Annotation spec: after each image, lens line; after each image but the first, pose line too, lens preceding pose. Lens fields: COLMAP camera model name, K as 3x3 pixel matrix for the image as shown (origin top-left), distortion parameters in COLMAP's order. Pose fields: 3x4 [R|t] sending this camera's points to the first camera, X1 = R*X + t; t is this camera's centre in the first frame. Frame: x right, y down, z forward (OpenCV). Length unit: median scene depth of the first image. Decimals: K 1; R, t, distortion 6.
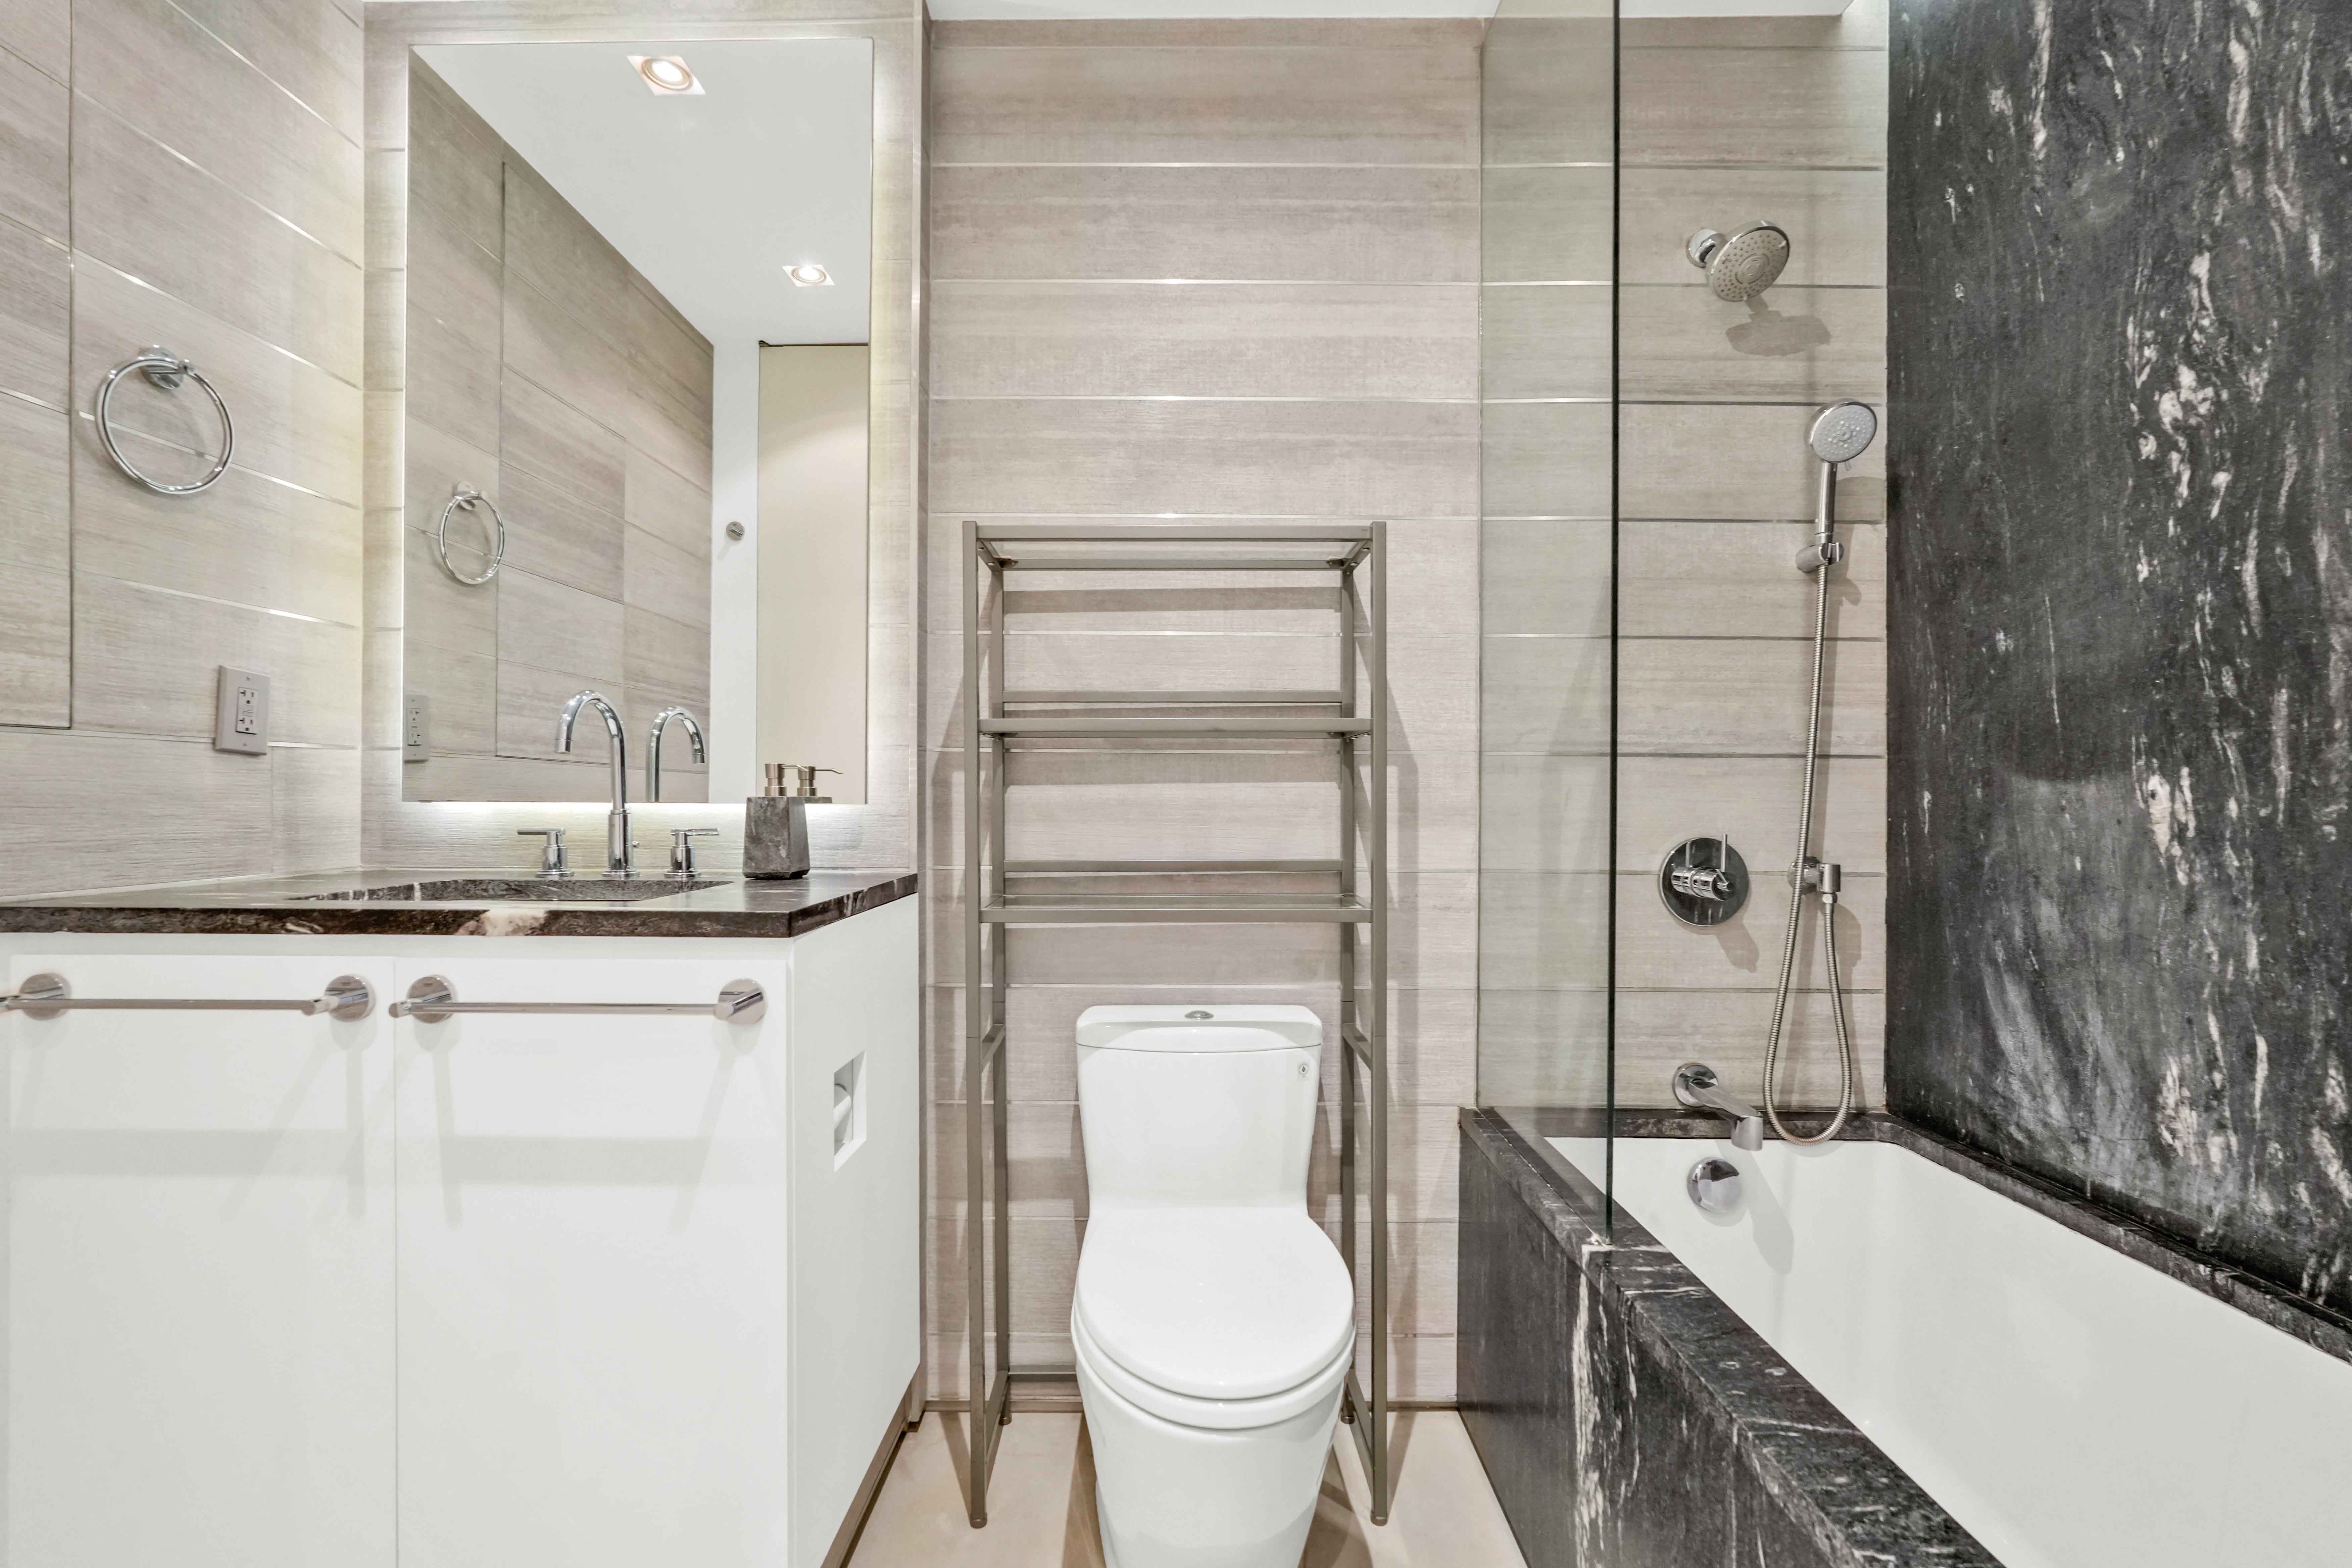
lens RADIAL K [[1039.2, 0, 1176.0], [0, 1039.2, 789.2], [0, 0, 1]] dist [-0.000113, 0.003276]
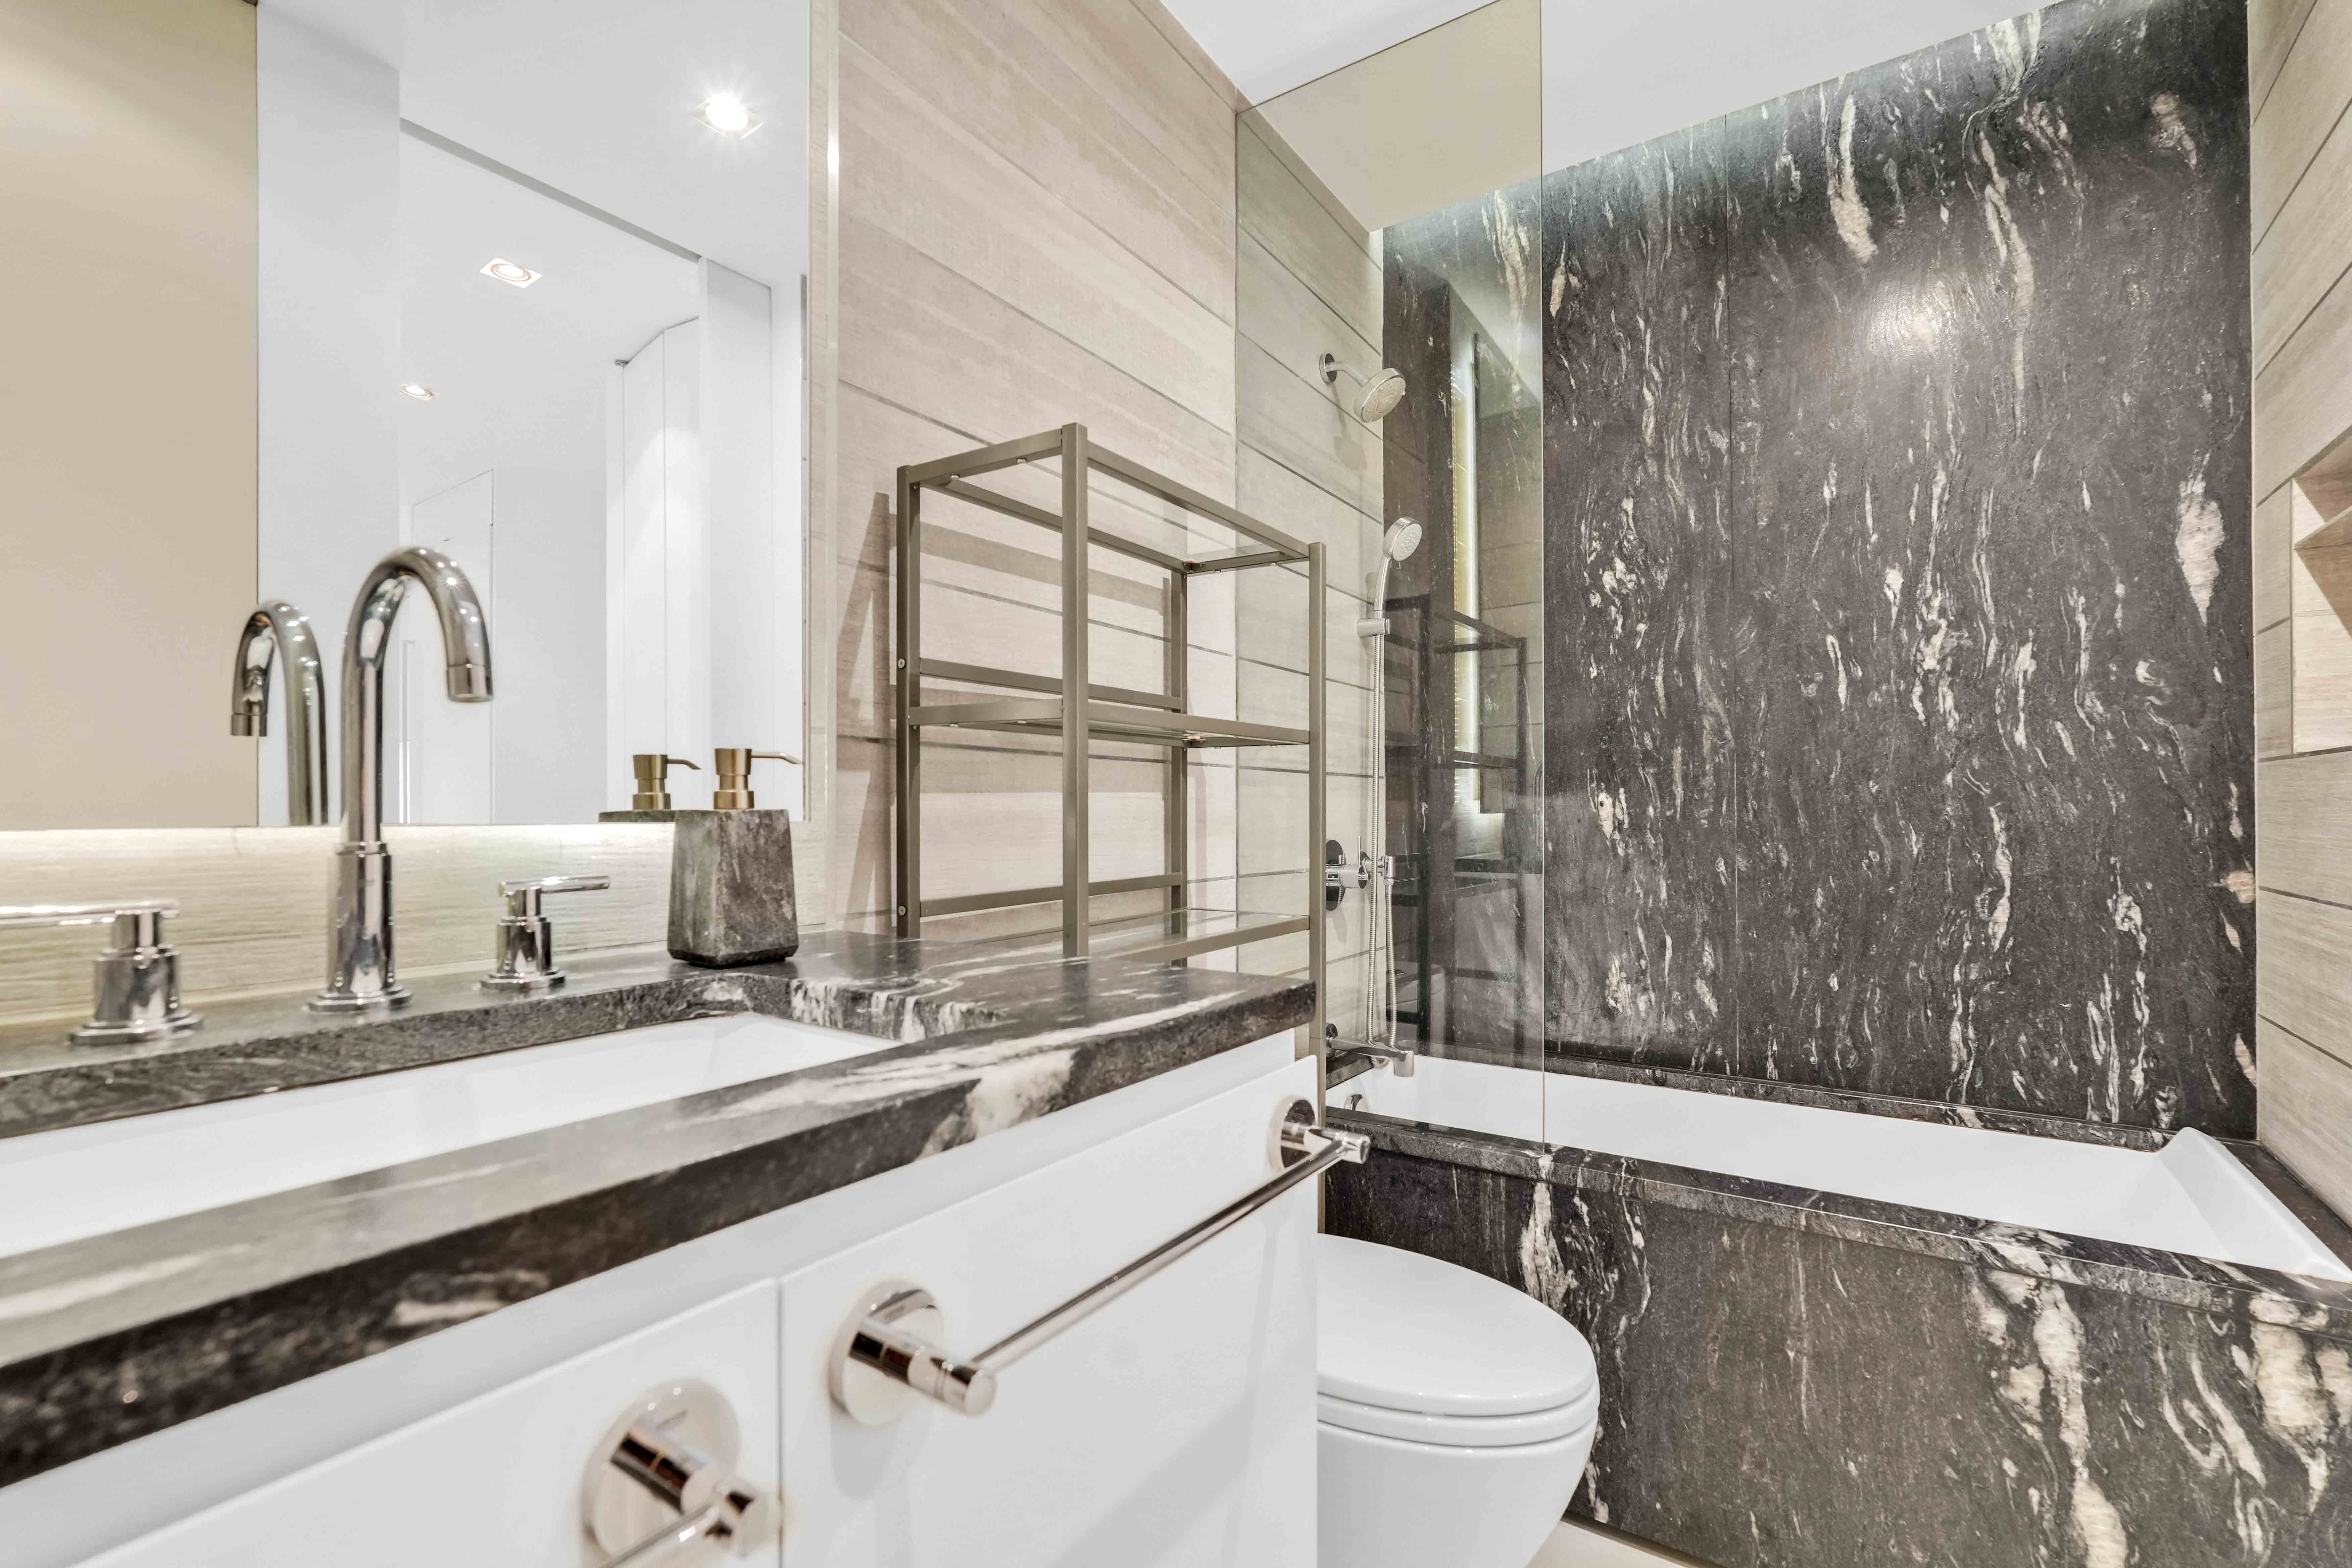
lens RADIAL K [[1039.2, 0, 1178.5], [0, 1039.2, 791.7], [0, 0, 1]] dist [-0.000113, 0.003276]
pose [[0.557209, 0.009989, 0.830312, -0.926740], [0.000551, 0.999923, -0.012399, 0.006306], [-0.830372, 0.007366, 0.557161, 0.674028]]
